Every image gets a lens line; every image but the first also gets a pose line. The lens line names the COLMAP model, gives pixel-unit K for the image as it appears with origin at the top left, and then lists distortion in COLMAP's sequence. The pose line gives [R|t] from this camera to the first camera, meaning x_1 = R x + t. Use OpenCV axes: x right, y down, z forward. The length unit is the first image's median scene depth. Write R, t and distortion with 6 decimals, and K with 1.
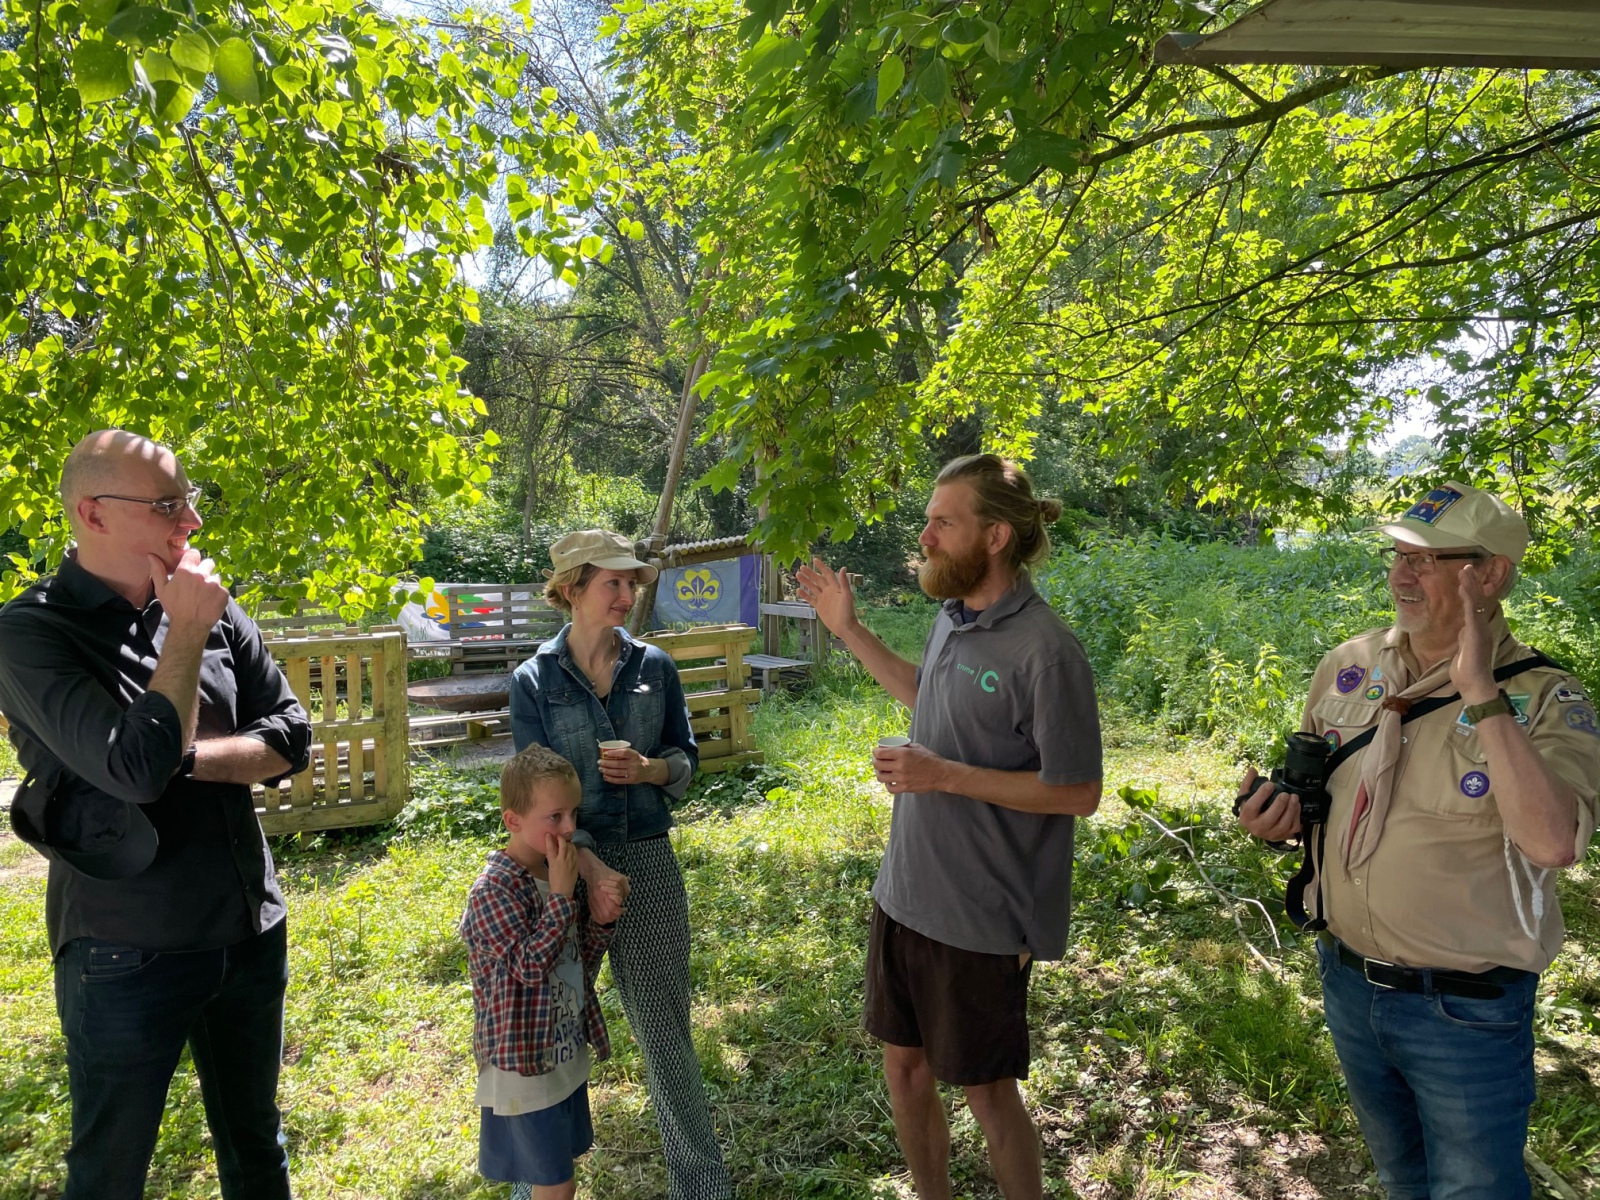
lens RADIAL K [[1241.5, 0, 808.5], [0, 1241.5, 614.3], [0, 0, 1]] dist [-0.004838, -0.008581]
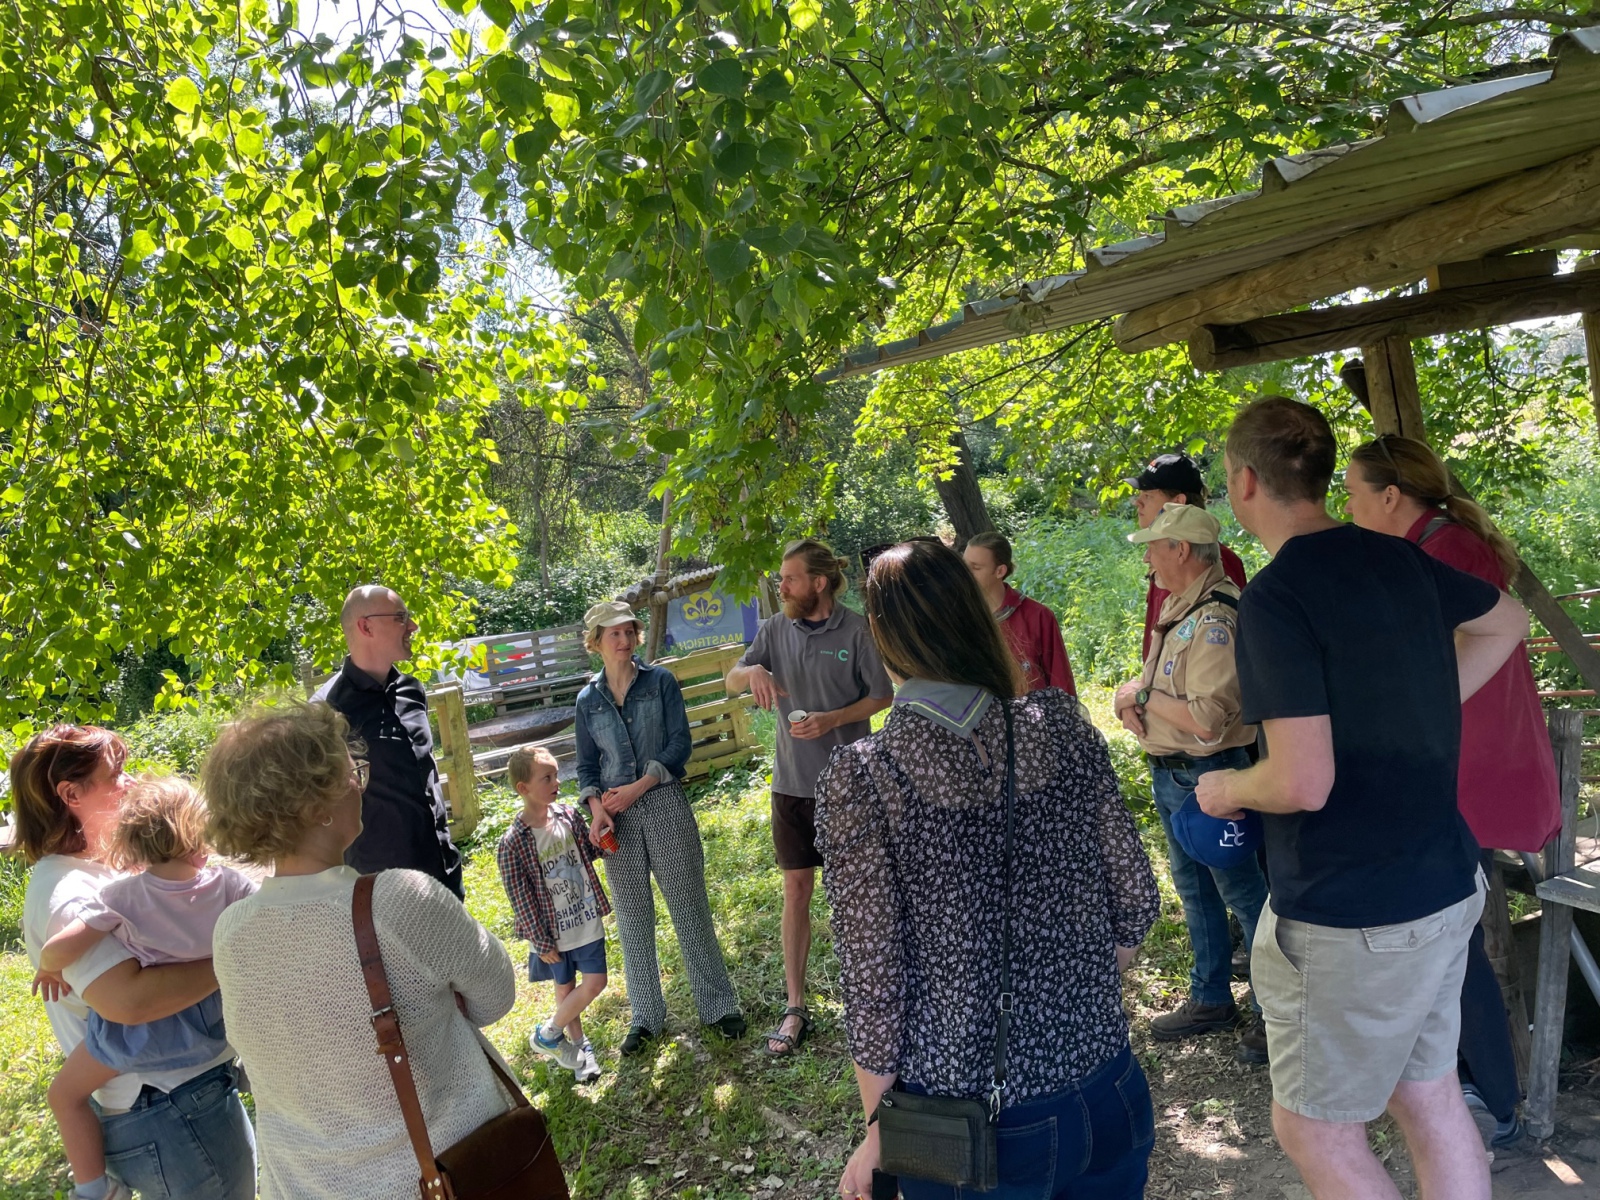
lens RADIAL K [[1201.6, 0, 790.6], [0, 1201.6, 586.1], [0, 0, 1]] dist [0.058210, -0.075814]
pose [[0.991200, -0.130158, -0.024099, 0.022814], [0.129480, 0.991192, -0.027827, -0.004301], [0.027509, 0.024462, 0.999322, -0.103112]]
